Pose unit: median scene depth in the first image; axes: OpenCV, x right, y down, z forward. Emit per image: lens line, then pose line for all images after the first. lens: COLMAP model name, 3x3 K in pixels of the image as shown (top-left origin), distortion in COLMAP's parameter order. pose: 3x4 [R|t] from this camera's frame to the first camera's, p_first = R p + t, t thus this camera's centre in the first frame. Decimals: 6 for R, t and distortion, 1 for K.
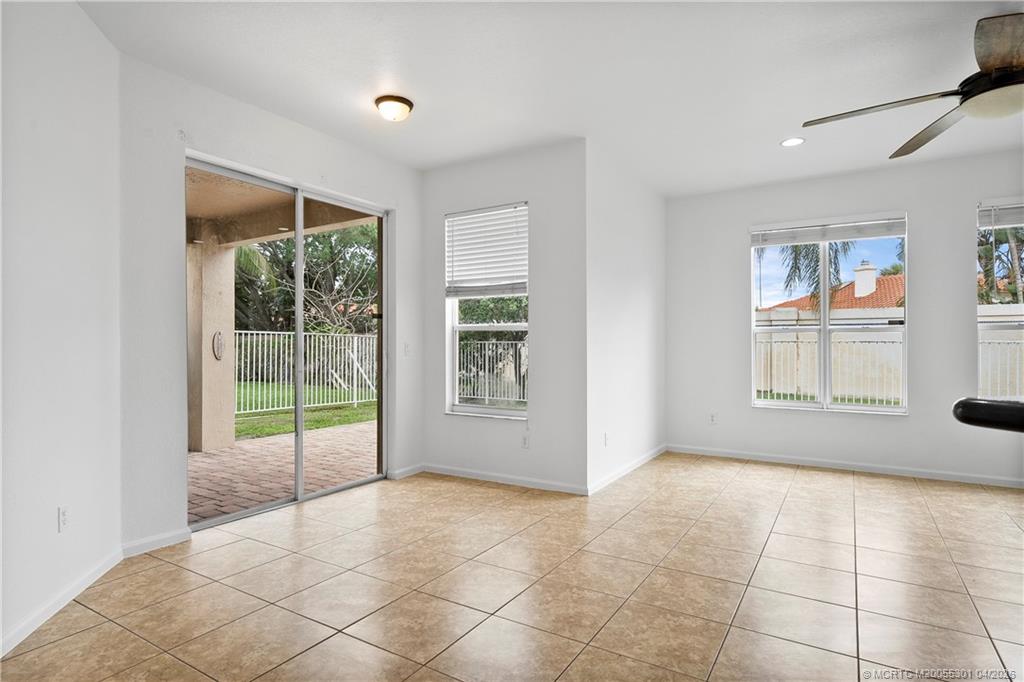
lens RADIAL K [[544.8, 0, 513.9], [0, 544.8, 343.0], [0, 0, 1]] dist [0.002818, 0.000287]
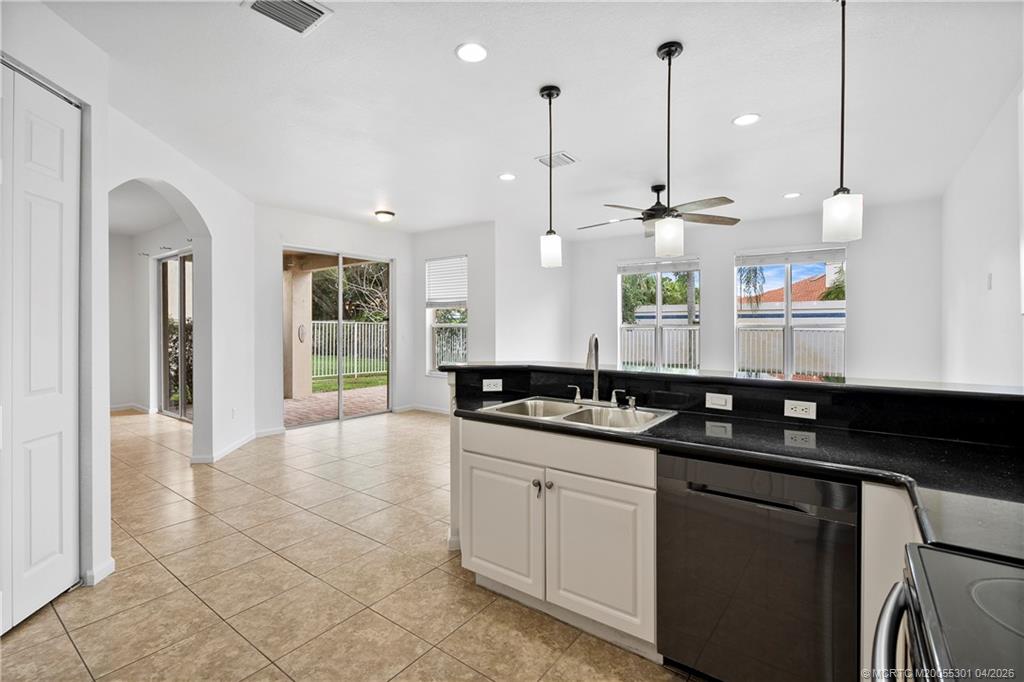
lens RADIAL K [[466.0, 0, 504.0], [0, 466.0, 325.6], [0, 0, 1]] dist [-0.002010, 0.000336]
pose [[0.995351, 0.001374, -0.096305, 0.261821], [-0.000975, 0.999991, 0.004195, -0.034577], [0.096310, -0.004081, 0.995343, -0.441357]]
